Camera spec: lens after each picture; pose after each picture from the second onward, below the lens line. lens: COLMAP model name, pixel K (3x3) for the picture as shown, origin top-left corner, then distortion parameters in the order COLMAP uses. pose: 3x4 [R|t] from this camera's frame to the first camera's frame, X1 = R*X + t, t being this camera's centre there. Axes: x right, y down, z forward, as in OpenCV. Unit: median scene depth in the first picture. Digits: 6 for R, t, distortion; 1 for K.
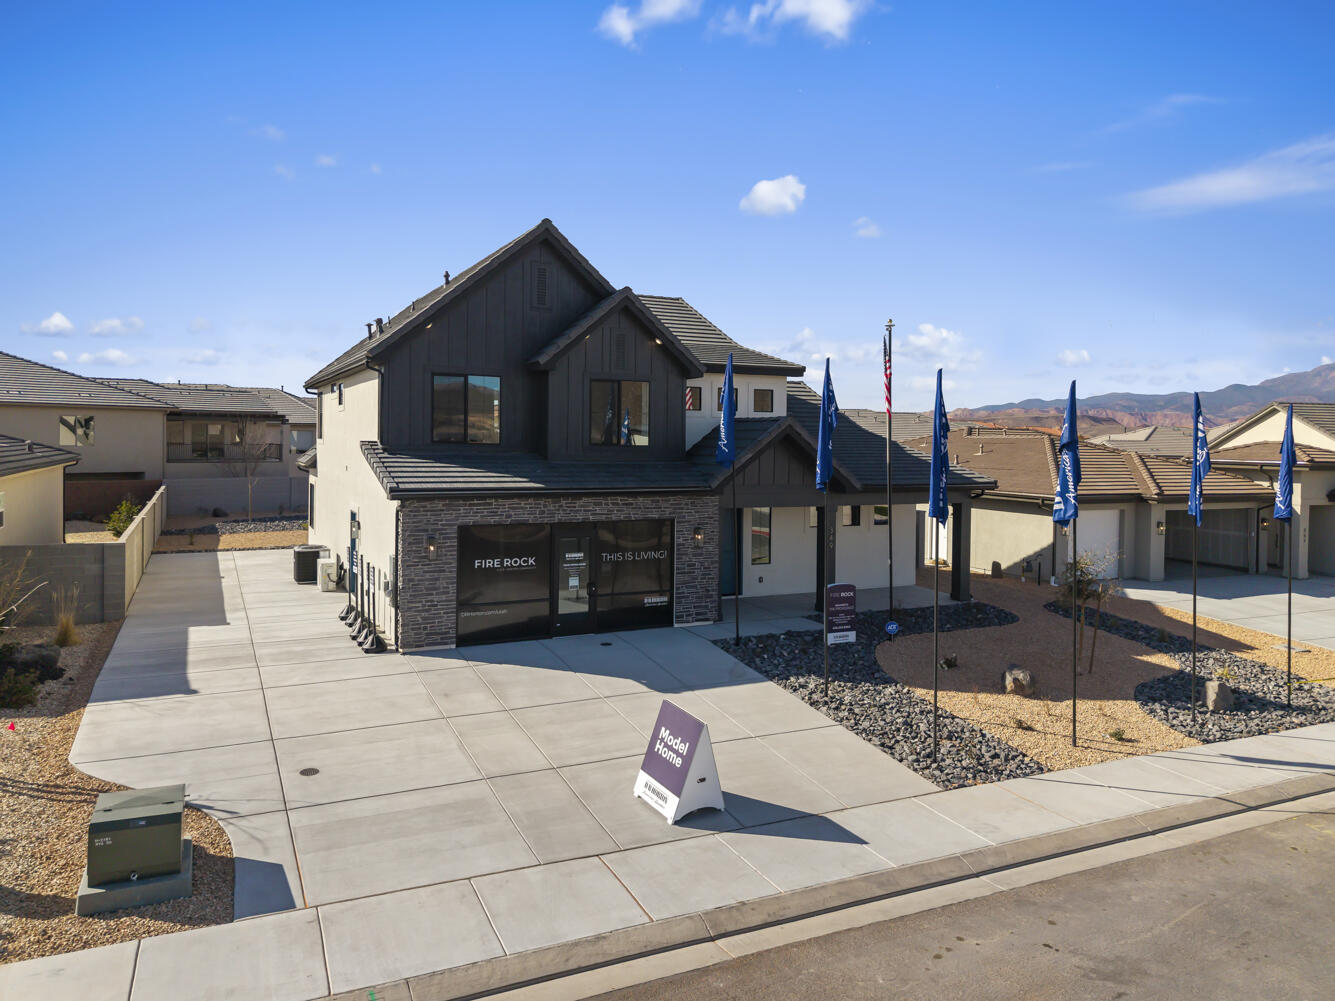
lens RADIAL K [[923.3, 0, 664.4], [0, 923.3, 507.6], [0, 0, 1]] dist [0.011662, -0.017735]
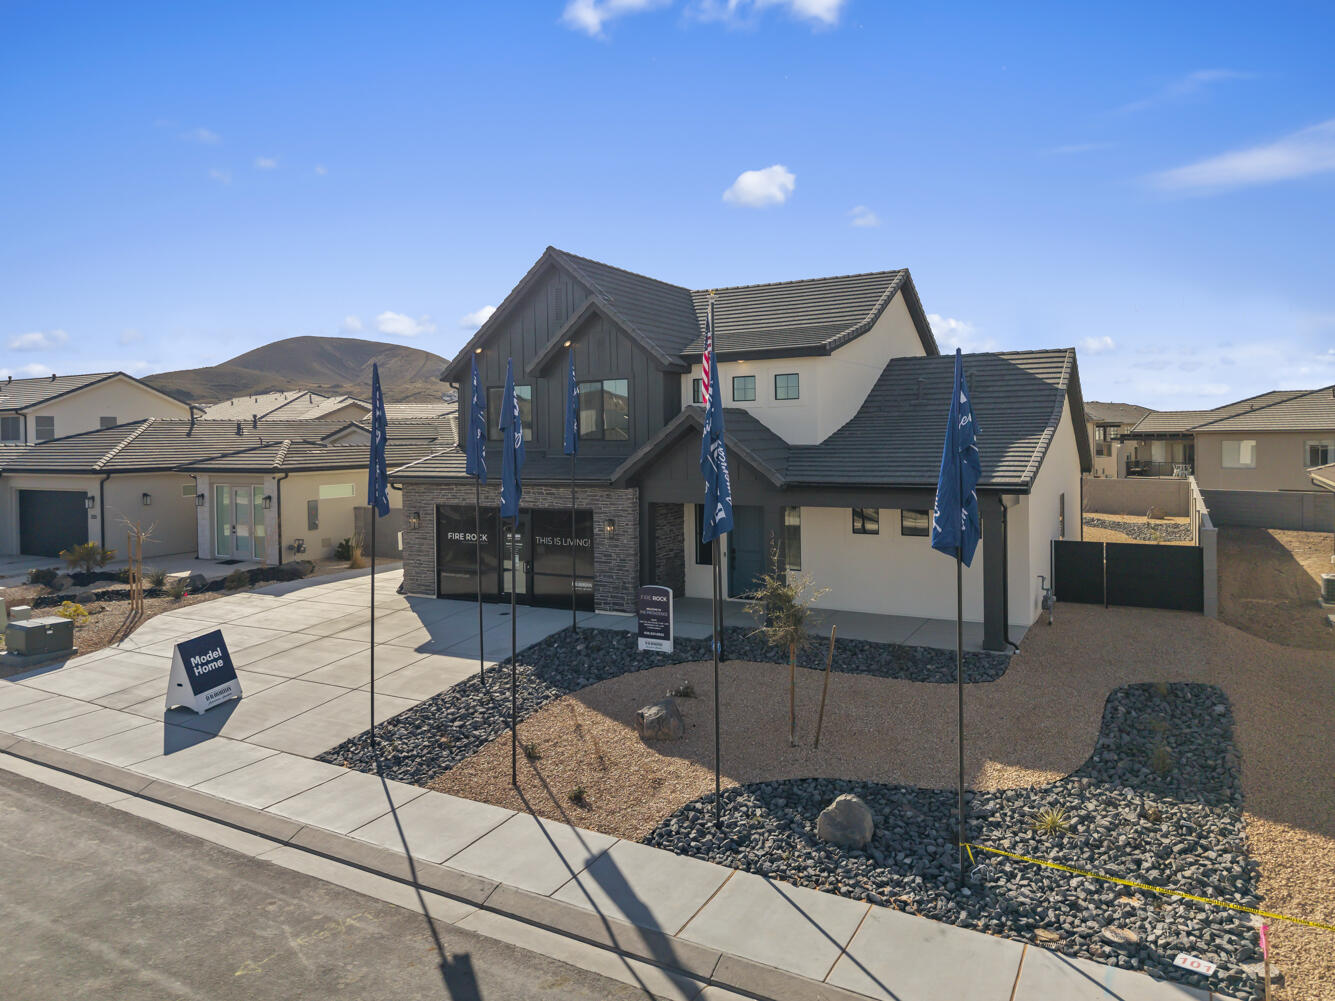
lens RADIAL K [[923.3, 0, 667.6], [0, 923.3, 502.4], [0, 0, 1]] dist [0.011662, -0.017735]
pose [[0.570730, 0.037745, -0.820270, 0.964895], [-0.039844, 0.999039, 0.018248, -0.019362], [0.820170, 0.022268, 0.571686, 0.489139]]
